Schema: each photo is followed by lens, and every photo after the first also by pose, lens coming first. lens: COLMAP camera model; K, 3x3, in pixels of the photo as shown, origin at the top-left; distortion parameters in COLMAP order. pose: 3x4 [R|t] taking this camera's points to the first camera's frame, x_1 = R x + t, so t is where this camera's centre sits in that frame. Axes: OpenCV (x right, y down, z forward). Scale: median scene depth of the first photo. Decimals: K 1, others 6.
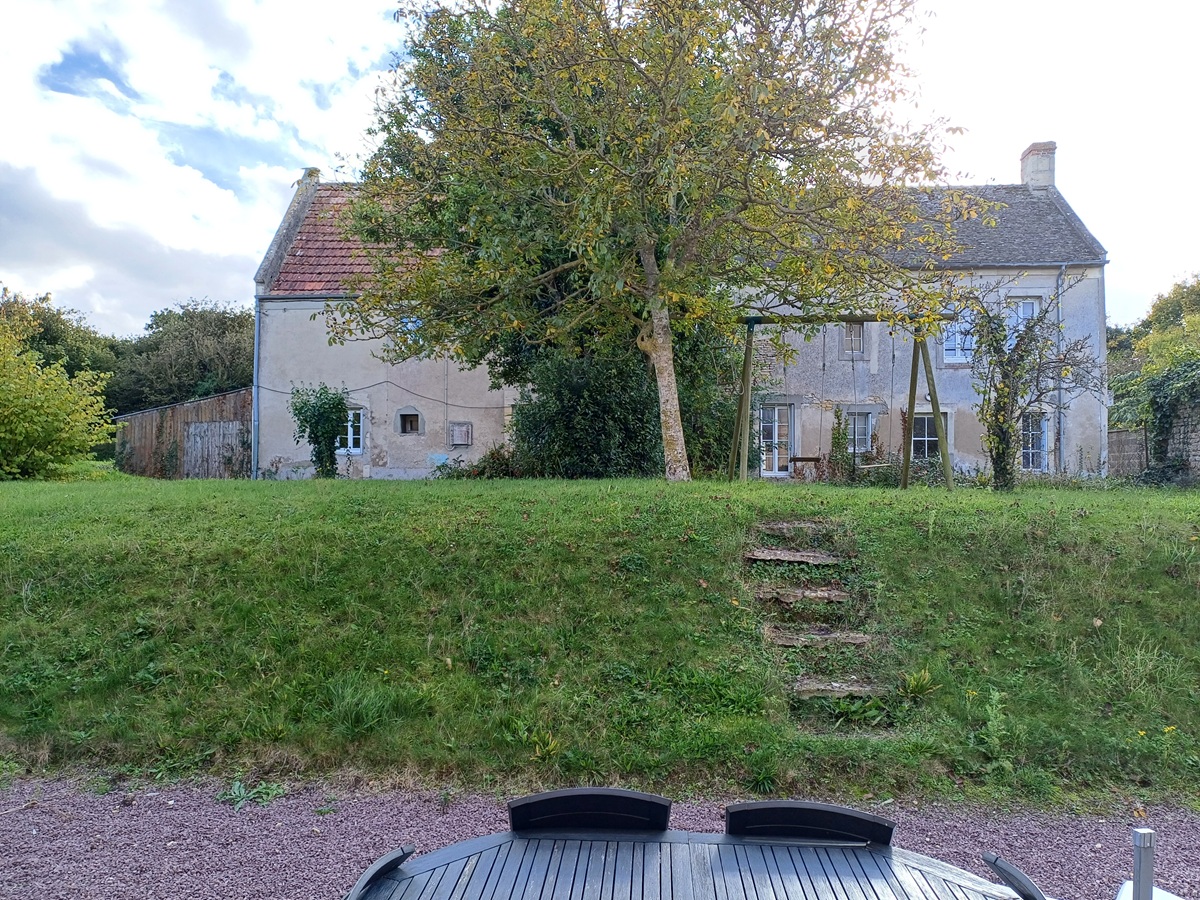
lens RADIAL K [[868.2, 0, 600.6], [0, 868.2, 454.2], [0, 0, 1]] dist [0.094157, -0.133580]
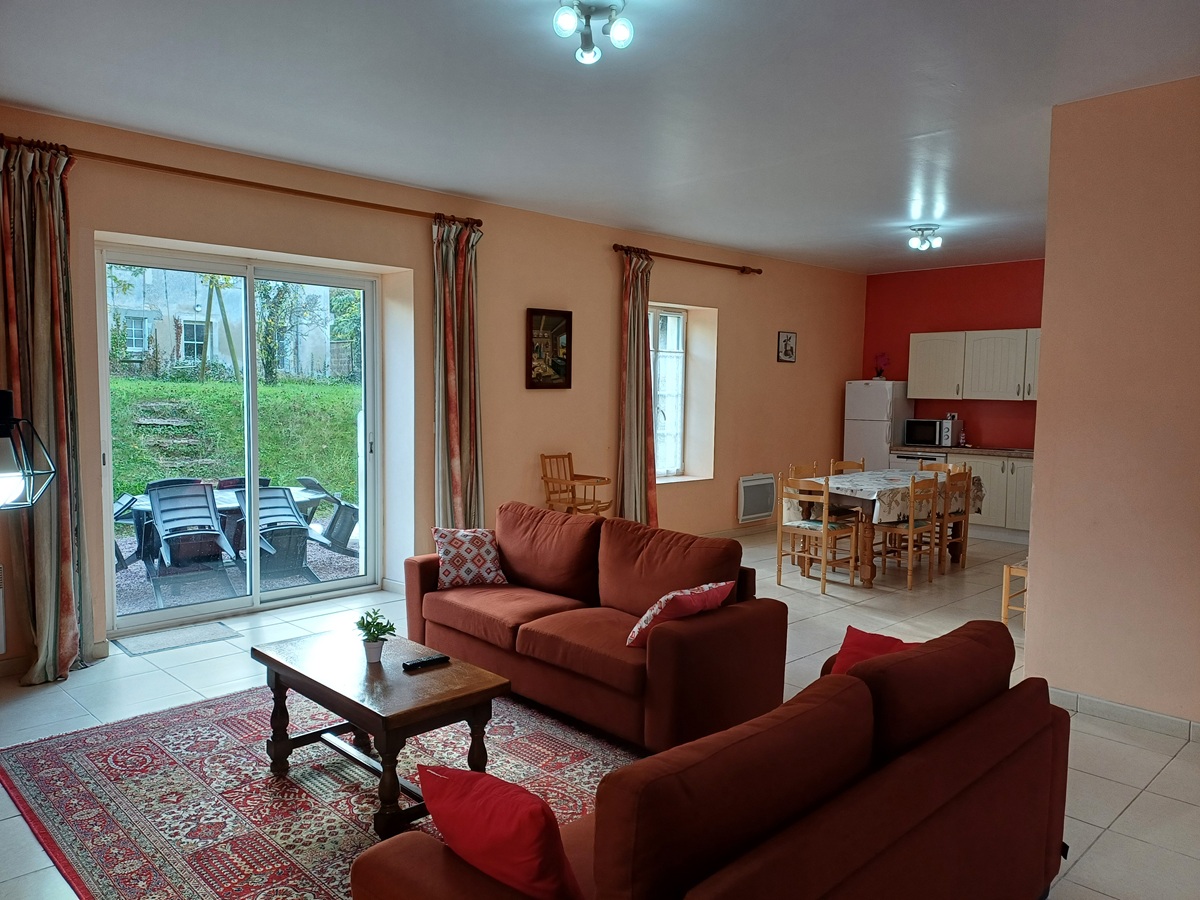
lens RADIAL K [[868.2, 0, 600.6], [0, 868.2, 454.2], [0, 0, 1]] dist [0.094157, -0.133580]
pose [[0.682915, -0.050159, 0.728774, -0.441040], [-0.035857, 0.994135, 0.102024, -0.025936], [-0.729618, -0.095805, 0.677111, -0.776468]]
